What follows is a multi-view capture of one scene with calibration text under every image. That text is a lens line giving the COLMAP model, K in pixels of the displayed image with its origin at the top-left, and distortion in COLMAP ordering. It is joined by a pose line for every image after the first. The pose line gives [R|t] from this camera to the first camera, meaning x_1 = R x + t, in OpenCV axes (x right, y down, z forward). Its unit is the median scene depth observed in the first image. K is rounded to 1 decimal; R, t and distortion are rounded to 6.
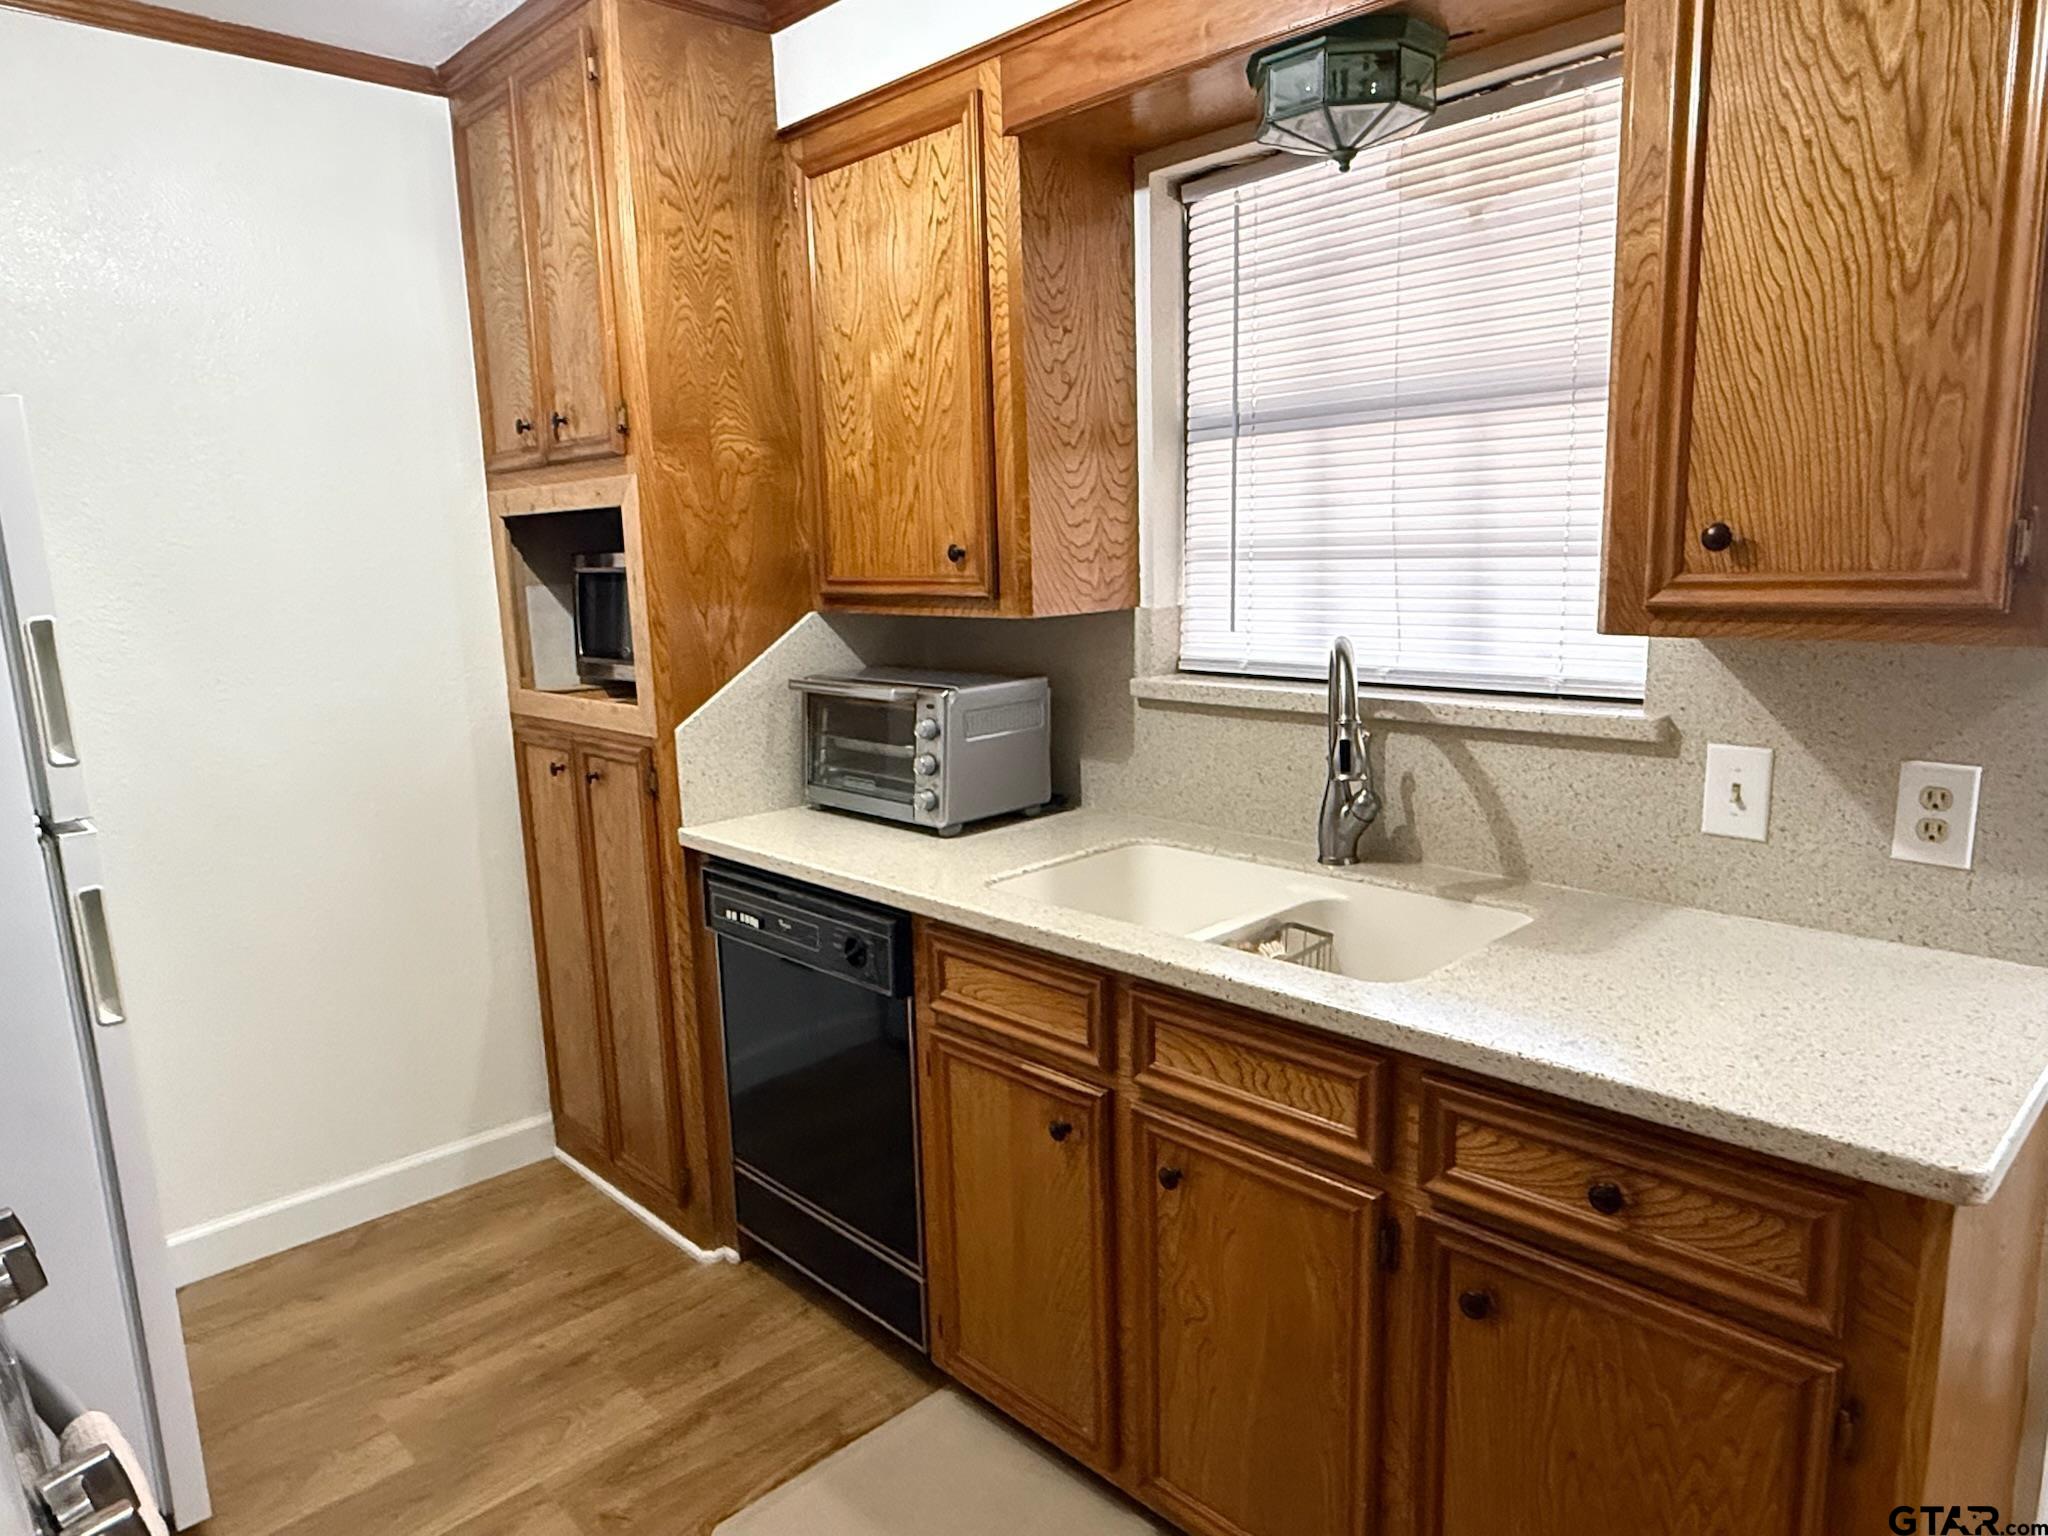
lens RADIAL K [[1292.8, 0, 1008.0], [0, 1292.8, 771.8], [0, 0, 1]] dist [-0.001148, 0.001250]
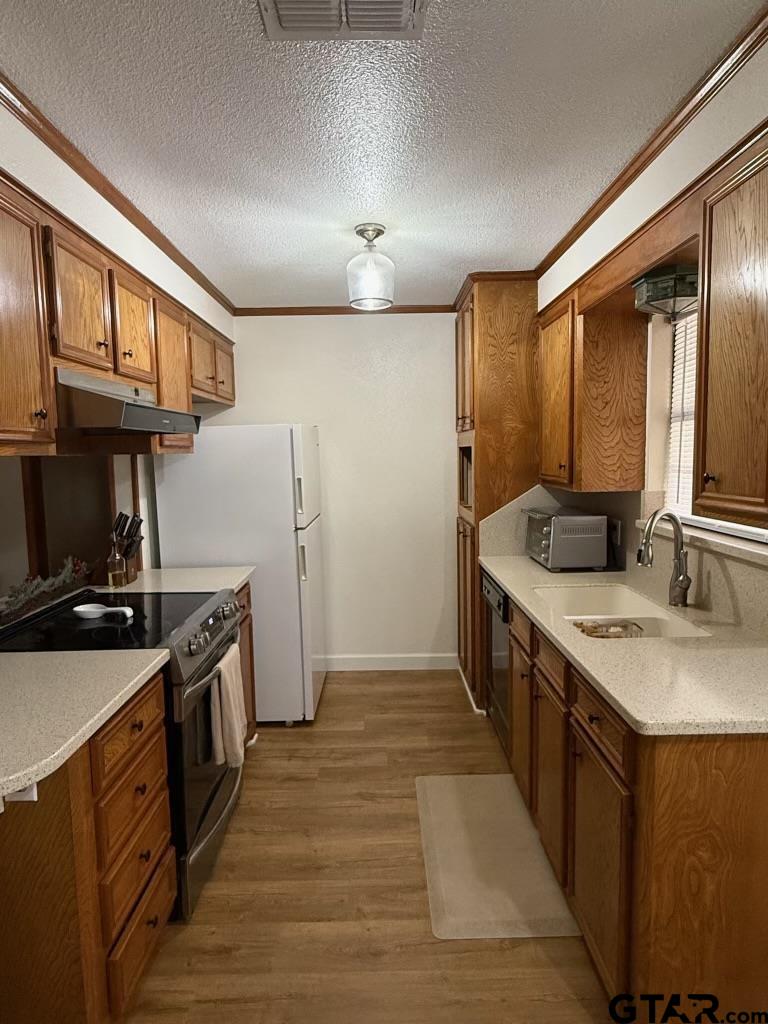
lens RADIAL K [[598.3, 0, 390.3], [0, 598.3, 510.3], [0, 0, 1]] dist [-0.006820, -0.002484]
pose [[0.734126, 0.085015, -0.673671, 0.522713], [-0.124238, 0.992200, -0.010175, -0.021573], [0.667551, 0.091165, 0.738962, -0.135527]]
